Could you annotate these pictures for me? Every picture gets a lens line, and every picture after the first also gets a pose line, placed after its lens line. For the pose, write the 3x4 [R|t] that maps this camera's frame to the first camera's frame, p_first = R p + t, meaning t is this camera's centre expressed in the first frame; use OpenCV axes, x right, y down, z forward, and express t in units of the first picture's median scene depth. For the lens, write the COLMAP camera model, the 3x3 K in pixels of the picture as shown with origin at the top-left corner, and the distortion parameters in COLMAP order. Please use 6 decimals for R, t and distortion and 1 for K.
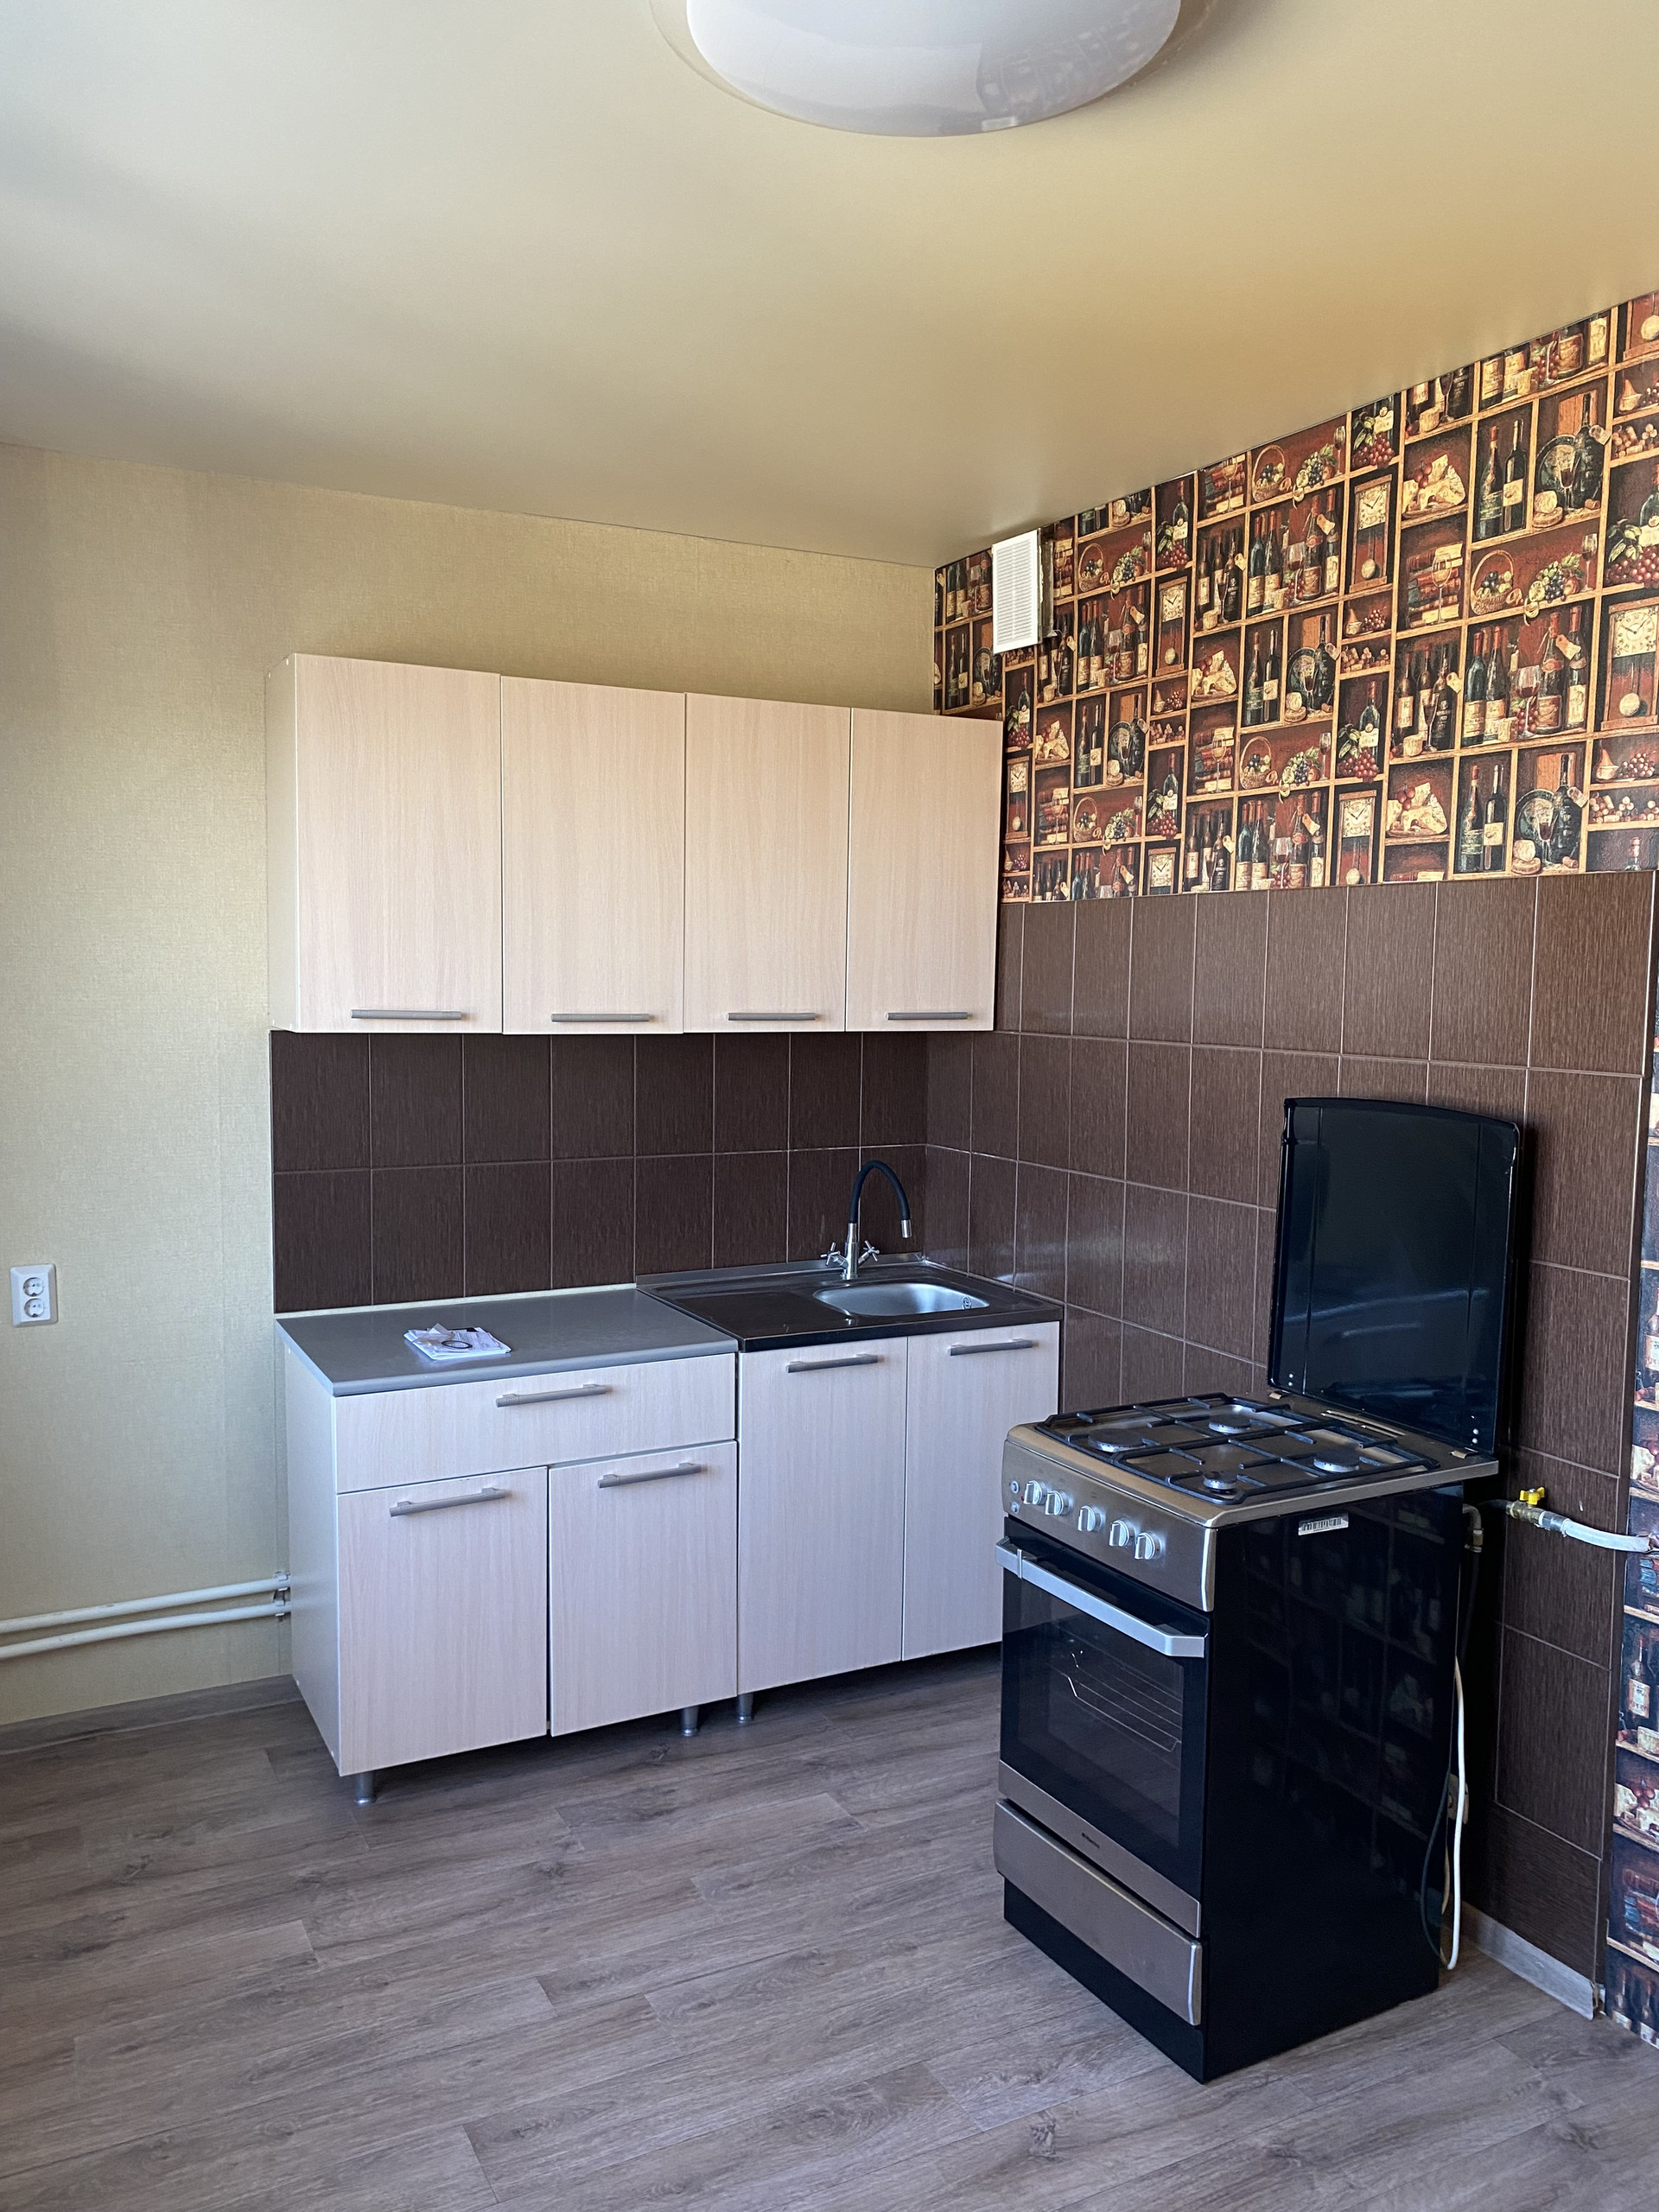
lens RADIAL K [[1690.6, 0, 820.7], [0, 1690.6, 1118.0], [0, 0, 1]] dist [-0.003544, 0.015262]
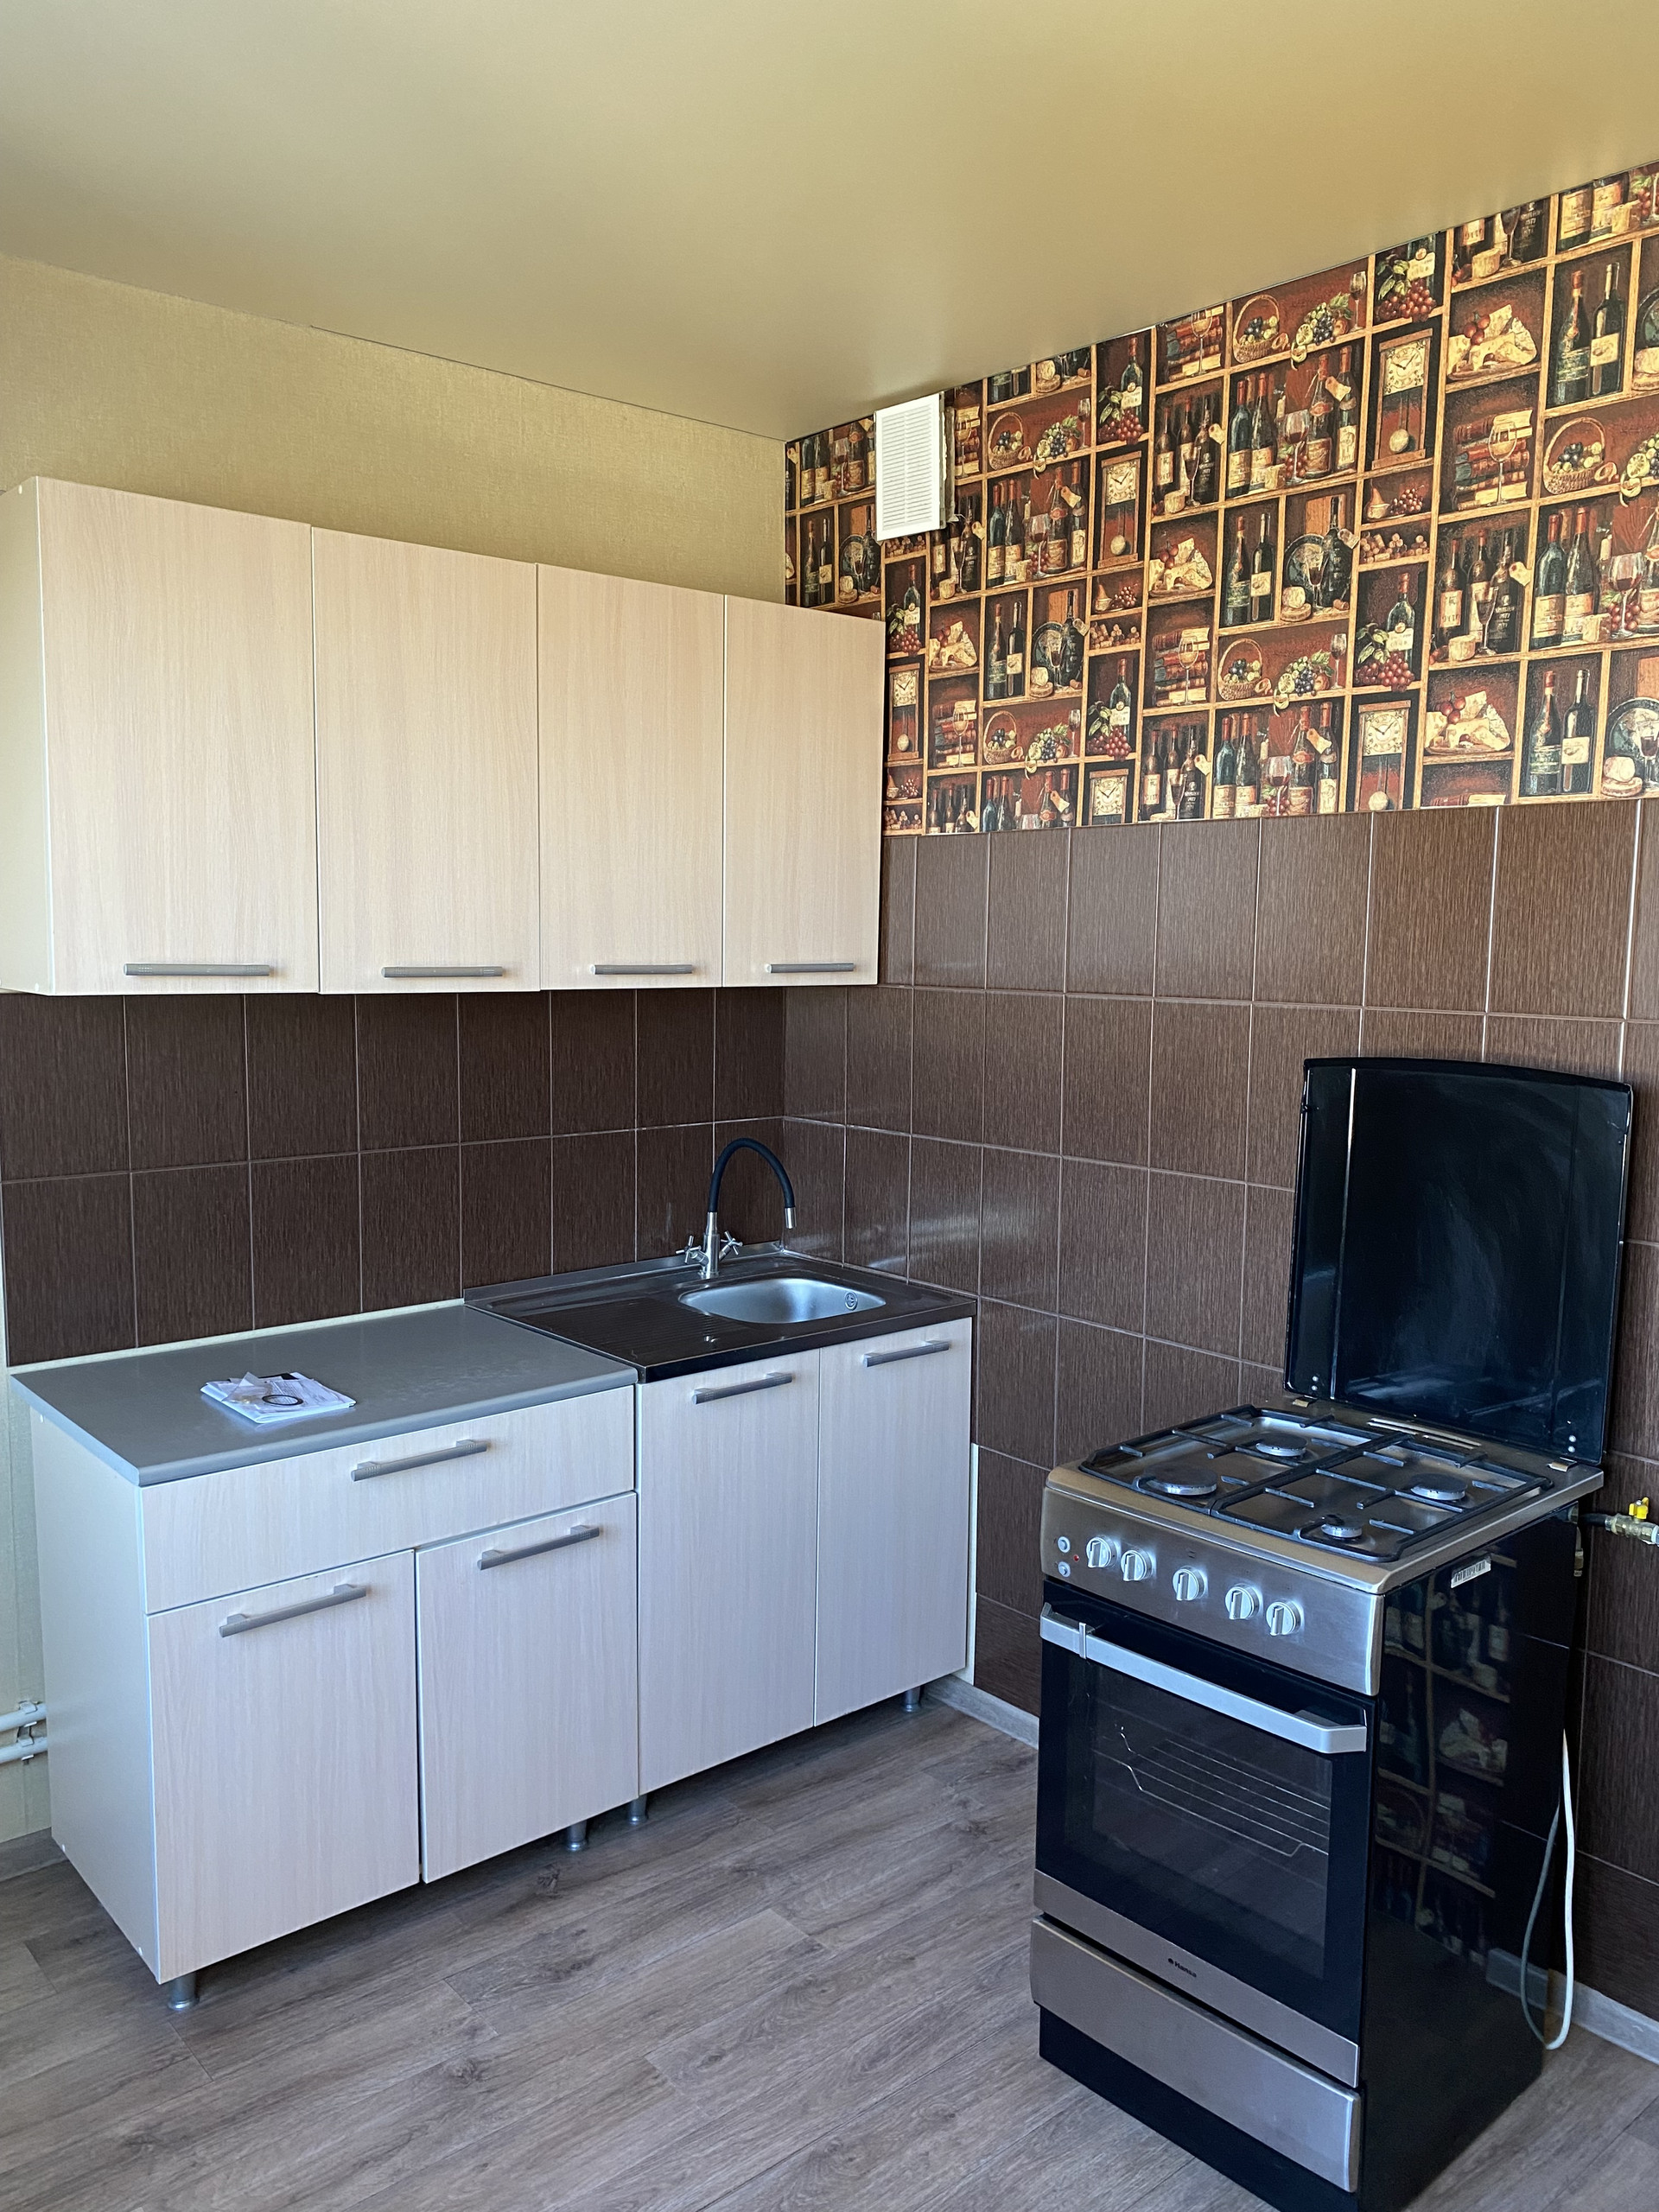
lens RADIAL K [[1695.5, 0, 824.3], [0, 1695.5, 1118.6], [0, 0, 1]] dist [0.000379, 0.005900]
pose [[0.973966, -0.027842, 0.224978, -0.156191], [0.021704, 0.999323, 0.029710, -0.011979], [-0.225652, -0.024054, 0.973911, 0.207780]]
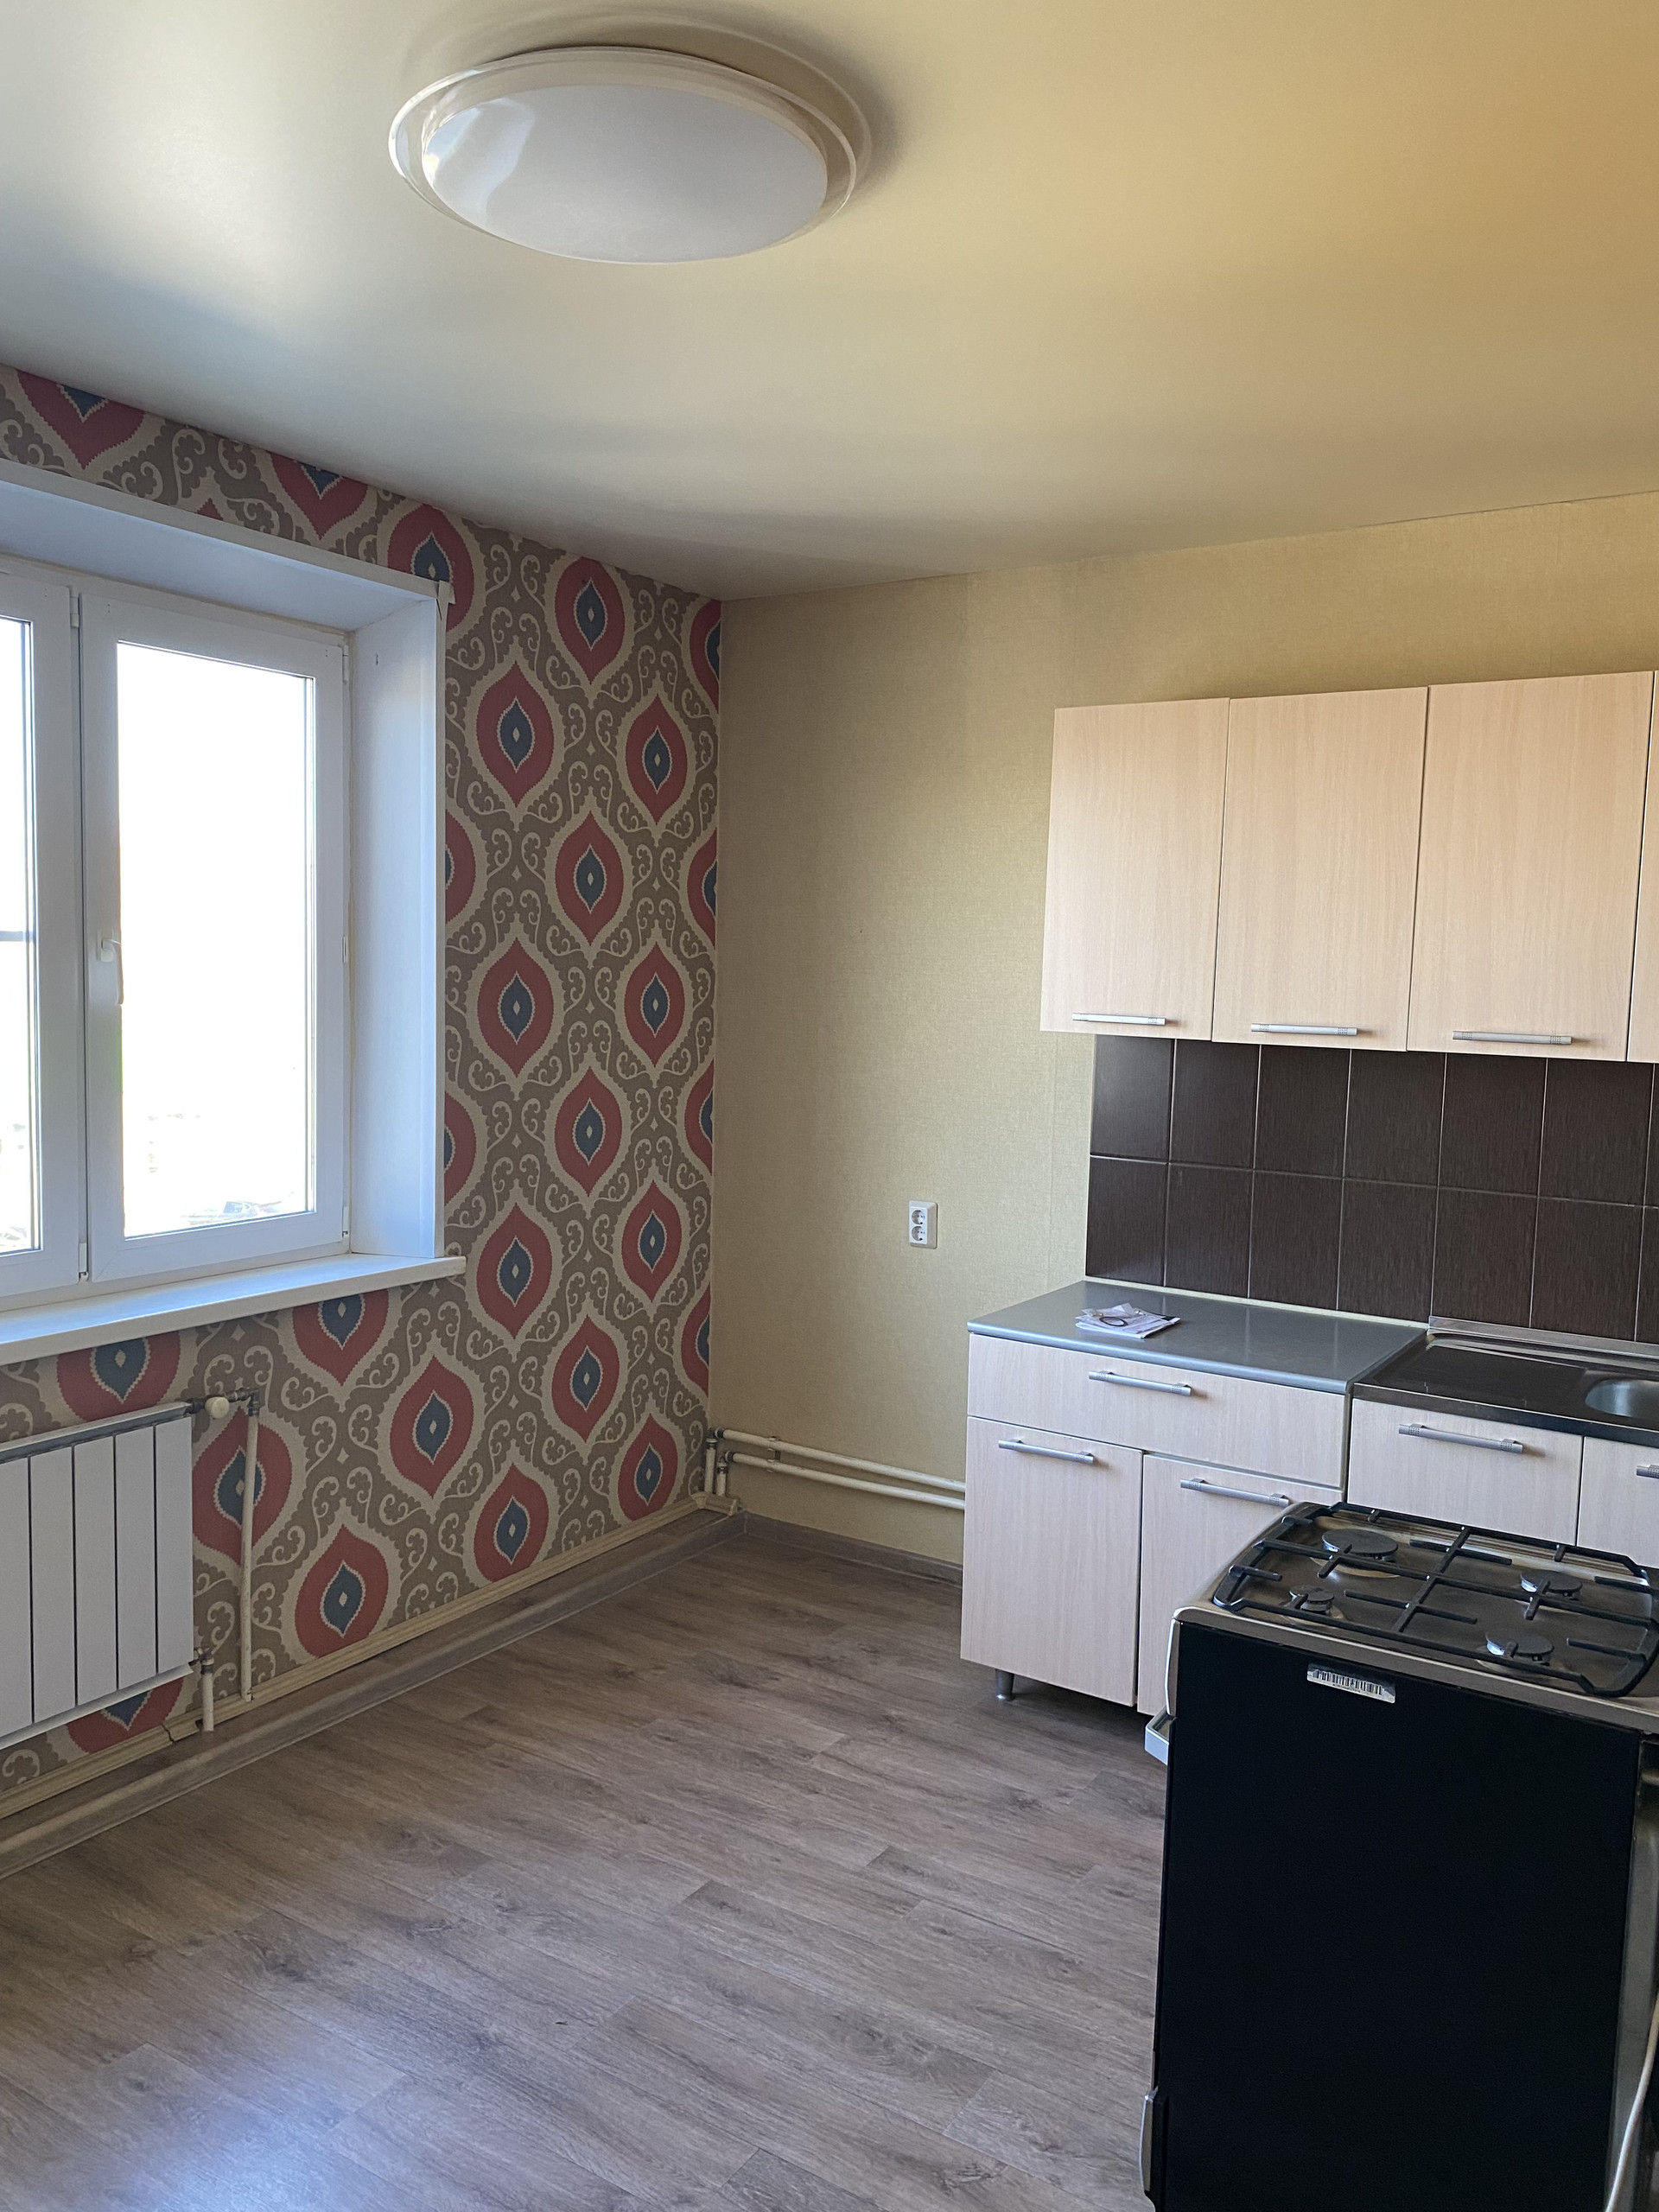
lens RADIAL K [[1694.0, 0, 823.4], [0, 1694.0, 1115.7], [0, 0, 1]] dist [0.017250, -0.011854]
pose [[0.504534, 0.085440, -0.859154, 0.657913], [-0.101927, 0.994027, 0.038997, -0.022983], [0.857354, 0.067896, 0.510229, 0.291915]]
